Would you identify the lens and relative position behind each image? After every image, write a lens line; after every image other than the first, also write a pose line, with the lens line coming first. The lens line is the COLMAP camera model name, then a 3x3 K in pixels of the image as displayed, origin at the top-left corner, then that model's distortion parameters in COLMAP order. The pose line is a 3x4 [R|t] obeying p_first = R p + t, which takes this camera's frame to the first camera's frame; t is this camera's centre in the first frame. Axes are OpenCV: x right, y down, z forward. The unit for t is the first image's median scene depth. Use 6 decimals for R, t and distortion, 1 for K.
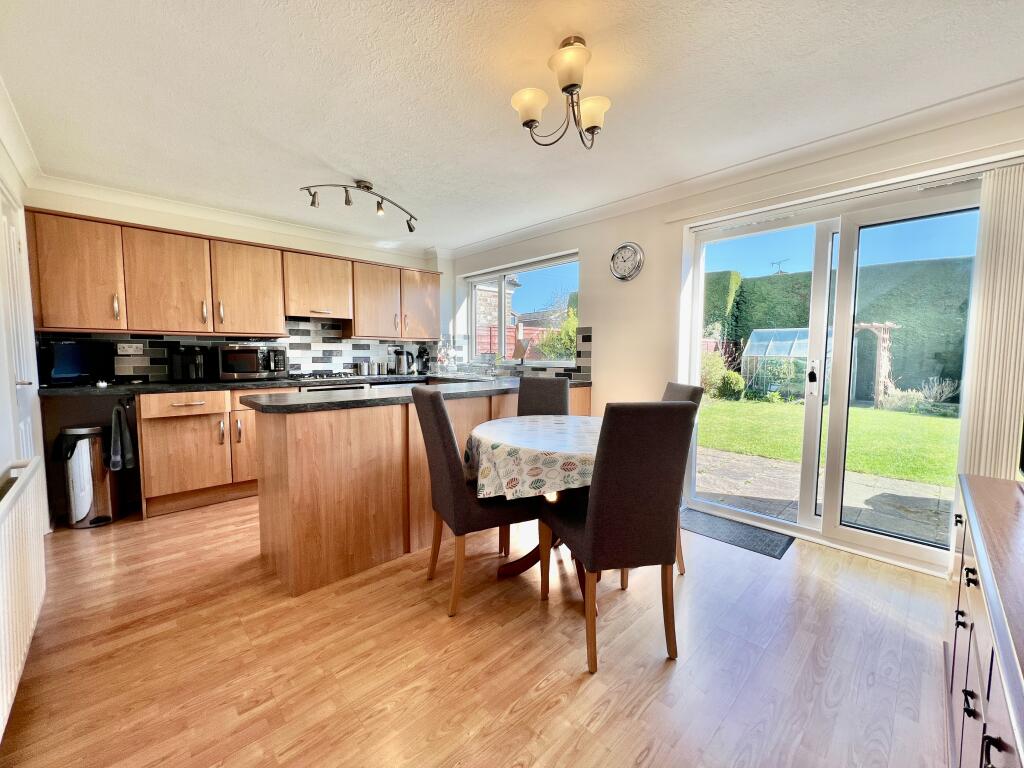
lens RADIAL K [[410.6, 0, 512.2], [0, 410.6, 380.9], [0, 0, 1]] dist [-0.001481, 0.000268]
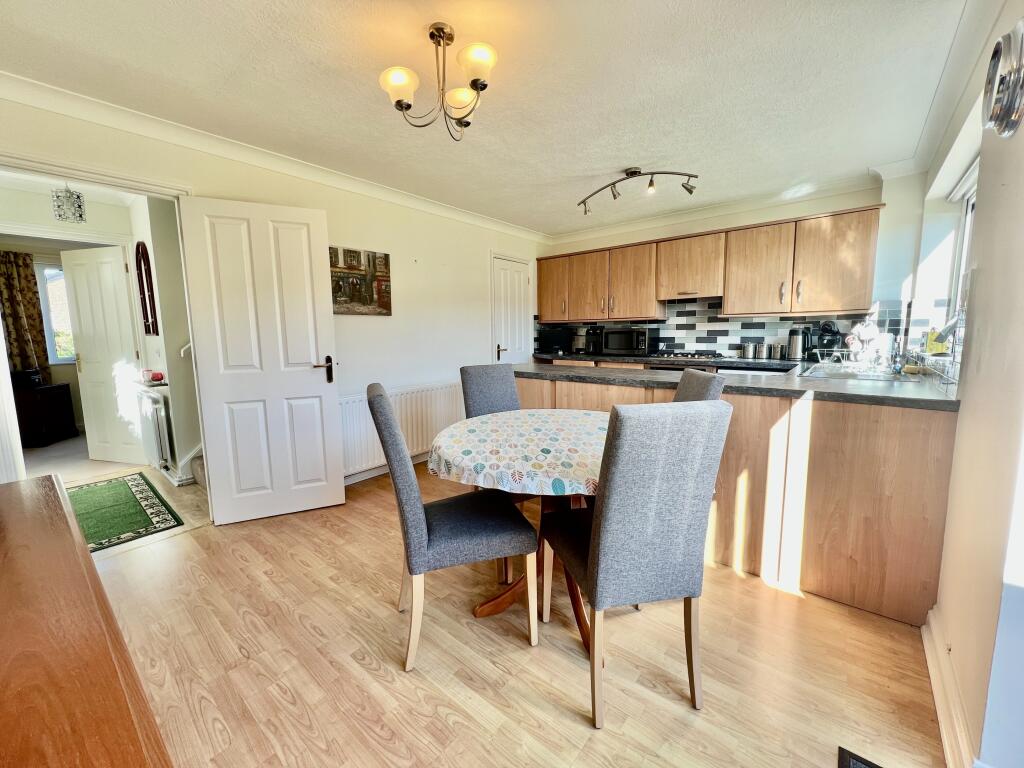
lens RADIAL K [[410.6, 0, 513.3], [0, 410.6, 384.8], [0, 0, 1]] dist [-0.001481, 0.000268]
pose [[0.112354, 0.122783, -0.986053, 0.506086], [-0.054429, 0.991607, 0.117273, -0.036525], [0.992176, 0.040493, 0.118094, 0.441966]]
